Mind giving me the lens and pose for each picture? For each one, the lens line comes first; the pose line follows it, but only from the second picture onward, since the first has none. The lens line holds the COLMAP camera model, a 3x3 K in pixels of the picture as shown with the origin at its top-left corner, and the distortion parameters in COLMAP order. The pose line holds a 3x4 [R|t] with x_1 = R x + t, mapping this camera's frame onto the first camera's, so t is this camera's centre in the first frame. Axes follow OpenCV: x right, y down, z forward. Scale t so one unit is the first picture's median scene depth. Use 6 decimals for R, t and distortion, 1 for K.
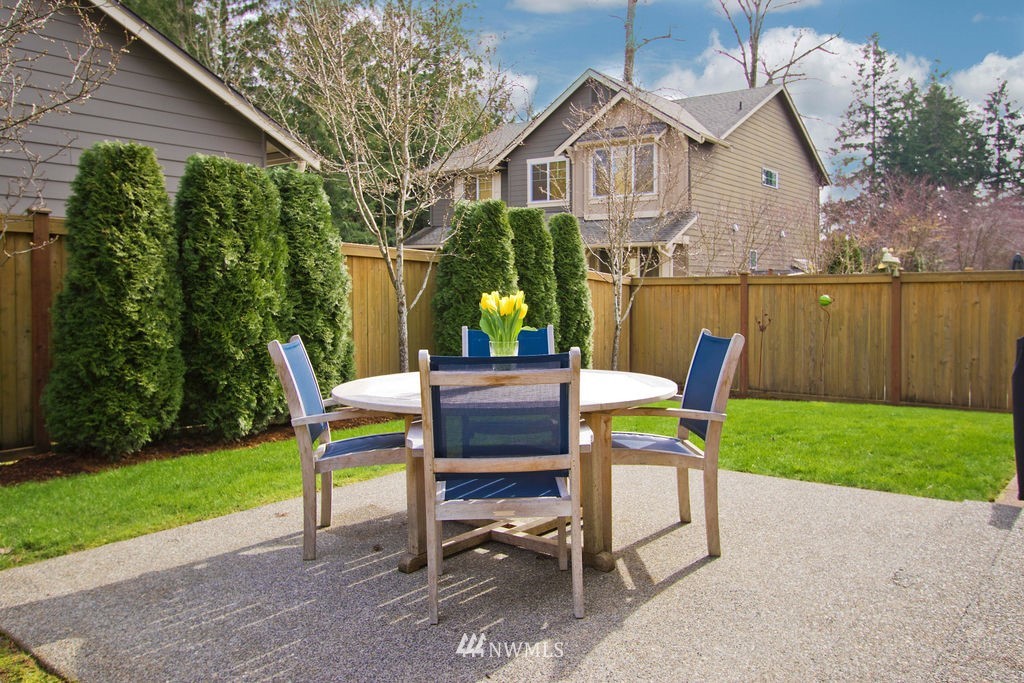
lens RADIAL K [[777.1, 0, 517.4], [0, 777.1, 293.8], [0, 0, 1]] dist [-0.005799, 0.006612]
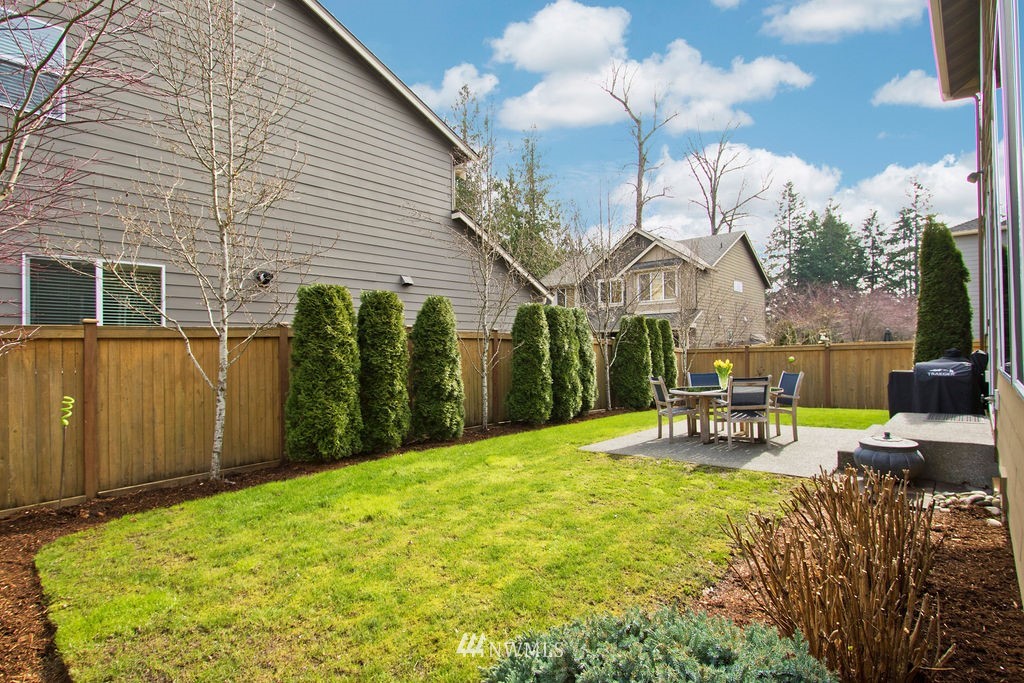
lens RADIAL K [[551.7, 0, 511.7], [0, 551.7, 347.5], [0, 0, 1]] dist [-0.016761, -0.000711]
pose [[0.999429, -0.016191, -0.029660, -0.122255], [0.015706, 0.999741, -0.016493, -0.004526], [0.029919, 0.016017, 0.999424, -0.189503]]
